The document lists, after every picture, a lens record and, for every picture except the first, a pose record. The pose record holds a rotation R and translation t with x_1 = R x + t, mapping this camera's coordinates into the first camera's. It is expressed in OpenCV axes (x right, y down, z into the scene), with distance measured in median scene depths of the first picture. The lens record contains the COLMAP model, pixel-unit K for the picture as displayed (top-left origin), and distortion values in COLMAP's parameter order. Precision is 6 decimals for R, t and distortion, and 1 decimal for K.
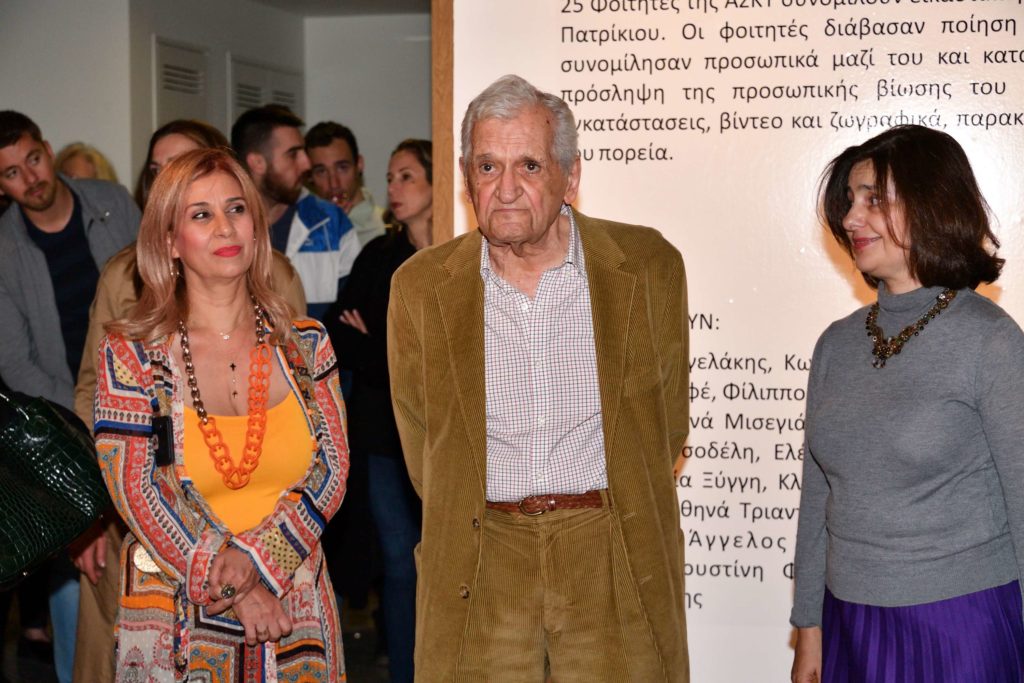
lens RADIAL K [[2004.9, 0, 512.6], [0, 2004.9, 336.3], [0, 0, 1]] dist [-0.023017, 0.000000]
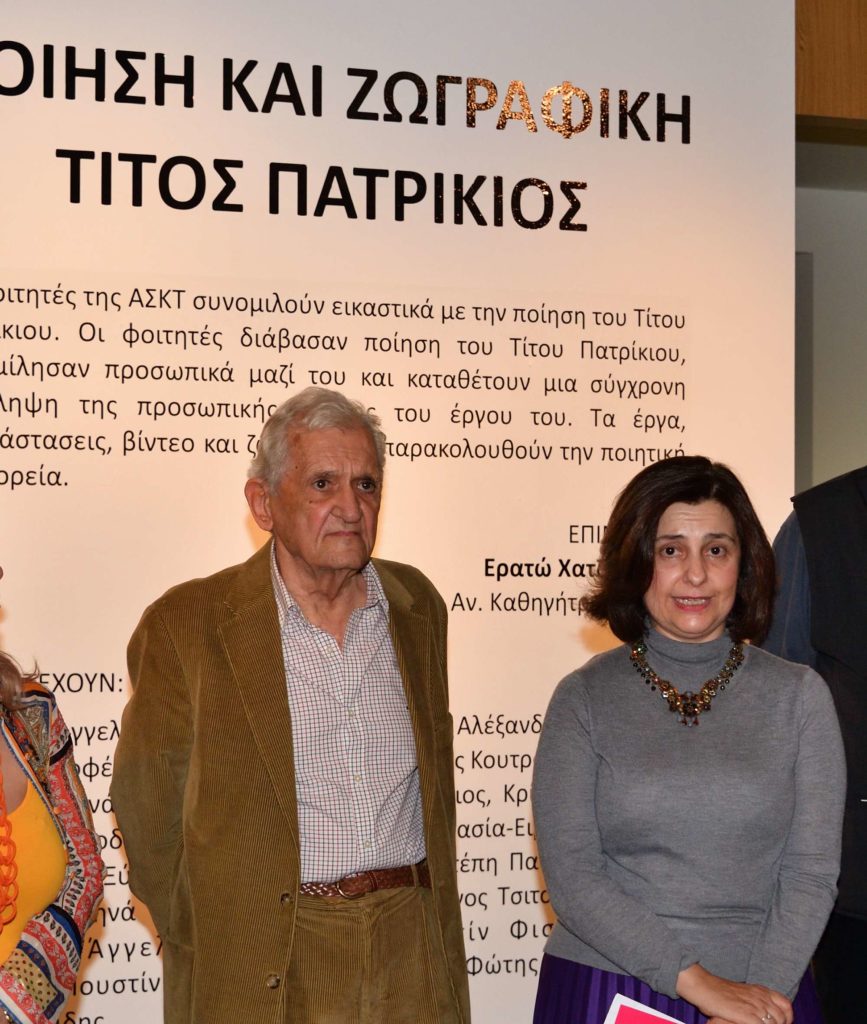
lens RADIAL K [[2703.5, 0, 331.7], [0, 2703.5, 540.5], [0, 0, 1]] dist [0.016242, 0.000000]
pose [[0.805649, 0.010257, 0.592305, -0.495434], [0.031359, 0.997710, -0.059931, 0.004015], [-0.591563, 0.066858, 0.803482, 0.048725]]
